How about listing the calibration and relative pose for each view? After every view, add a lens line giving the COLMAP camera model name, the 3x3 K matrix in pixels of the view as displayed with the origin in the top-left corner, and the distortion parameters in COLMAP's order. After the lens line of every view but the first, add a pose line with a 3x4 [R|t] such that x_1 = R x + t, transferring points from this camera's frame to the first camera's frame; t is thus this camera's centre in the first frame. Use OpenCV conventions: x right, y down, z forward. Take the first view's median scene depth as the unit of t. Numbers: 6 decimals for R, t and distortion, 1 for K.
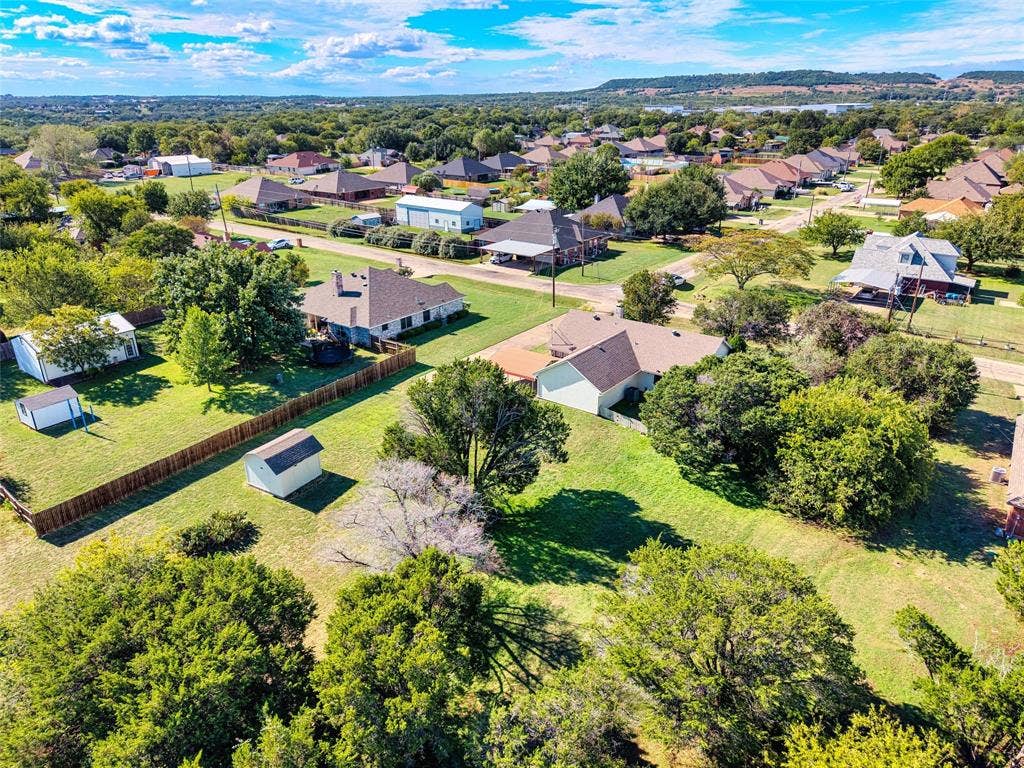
lens RADIAL K [[684.1, 0, 514.7], [0, 684.1, 400.0], [0, 0, 1]] dist [0.007626, -0.003378]
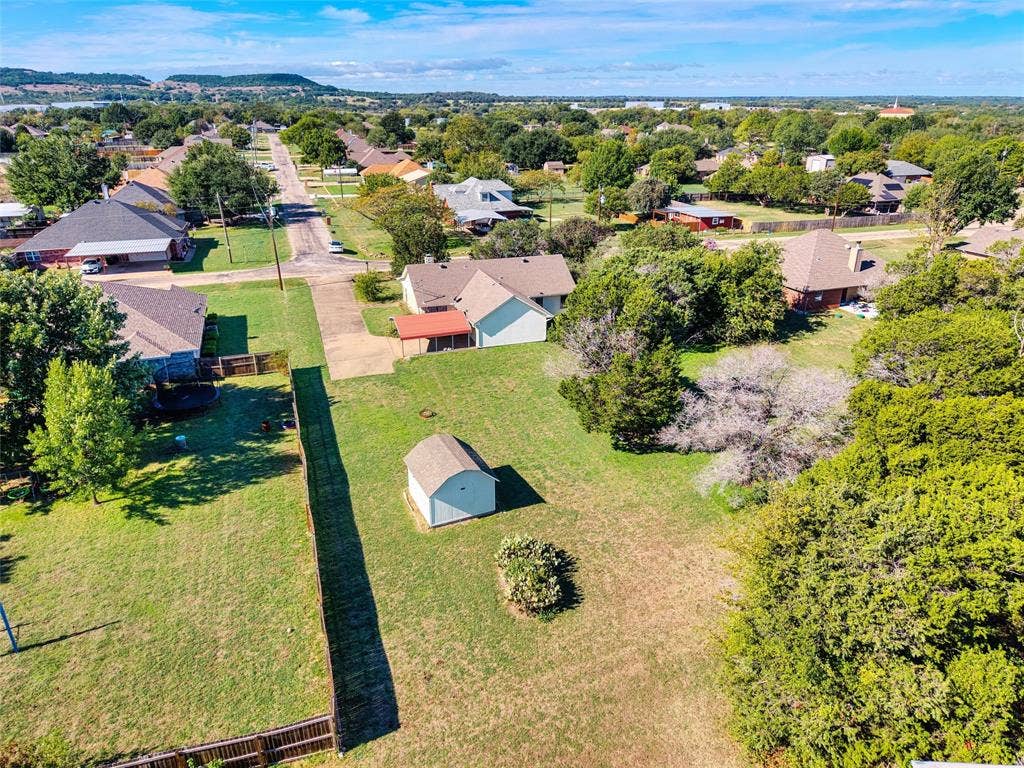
lens RADIAL K [[683.8, 0, 513.4], [0, 683.8, 388.7], [0, 0, 1]] dist [0.018542, -0.016530]
pose [[0.564700, -0.320169, 0.760661, -0.530970], [0.333188, 0.931675, 0.144799, -0.050930], [-0.755049, 0.171675, 0.632794, 0.287274]]
